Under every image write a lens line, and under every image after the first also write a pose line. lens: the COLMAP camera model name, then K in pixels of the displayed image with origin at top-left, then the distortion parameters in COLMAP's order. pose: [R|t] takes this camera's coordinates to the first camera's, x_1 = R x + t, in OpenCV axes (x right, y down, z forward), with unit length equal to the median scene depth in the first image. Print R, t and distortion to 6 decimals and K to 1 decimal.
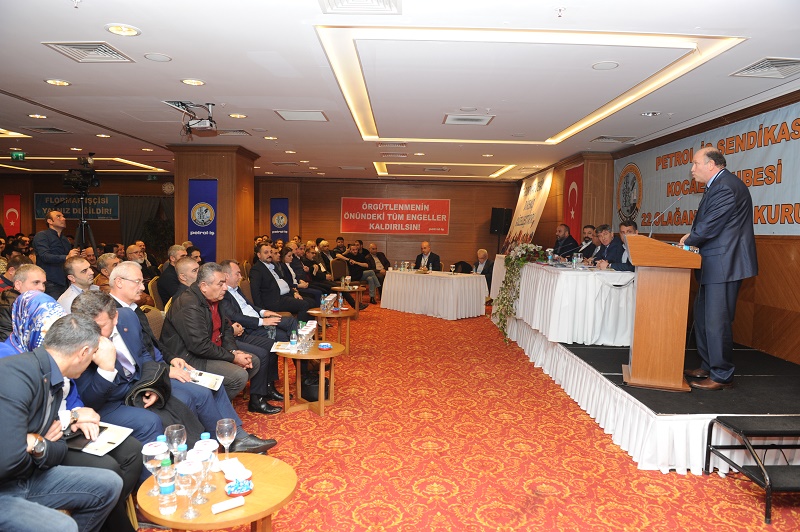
lens RADIAL K [[540.9, 0, 402.8], [0, 540.9, 270.8], [0, 0, 1]] dist [-0.049547, -0.006054]
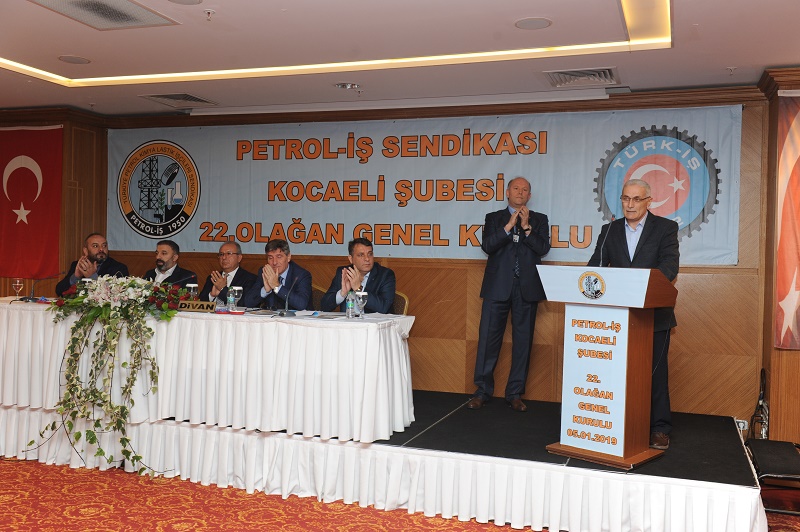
lens RADIAL K [[760.5, 0, 403.0], [0, 760.5, 270.1], [0, 0, 1]] dist [0.023828, 0.000000]
pose [[0.337301, -0.024794, 0.941070, -0.349076], [0.051807, 0.998627, 0.007742, -0.044570], [-0.939970, 0.046142, 0.338122, 0.470261]]
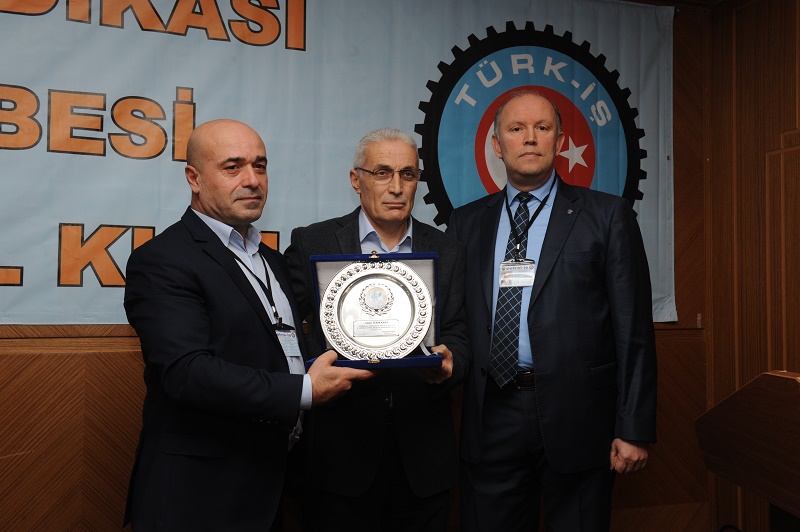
lens RADIAL K [[833.4, 0, 398.3], [0, 833.4, 266.4], [0, 0, 1]] dist [0.051711, 0.000000]
pose [[-0.350731, 0.020972, 0.936241, 0.125104], [0.056030, 0.998428, -0.001376, -0.061251], [-0.934799, 0.051975, -0.351355, 0.685436]]
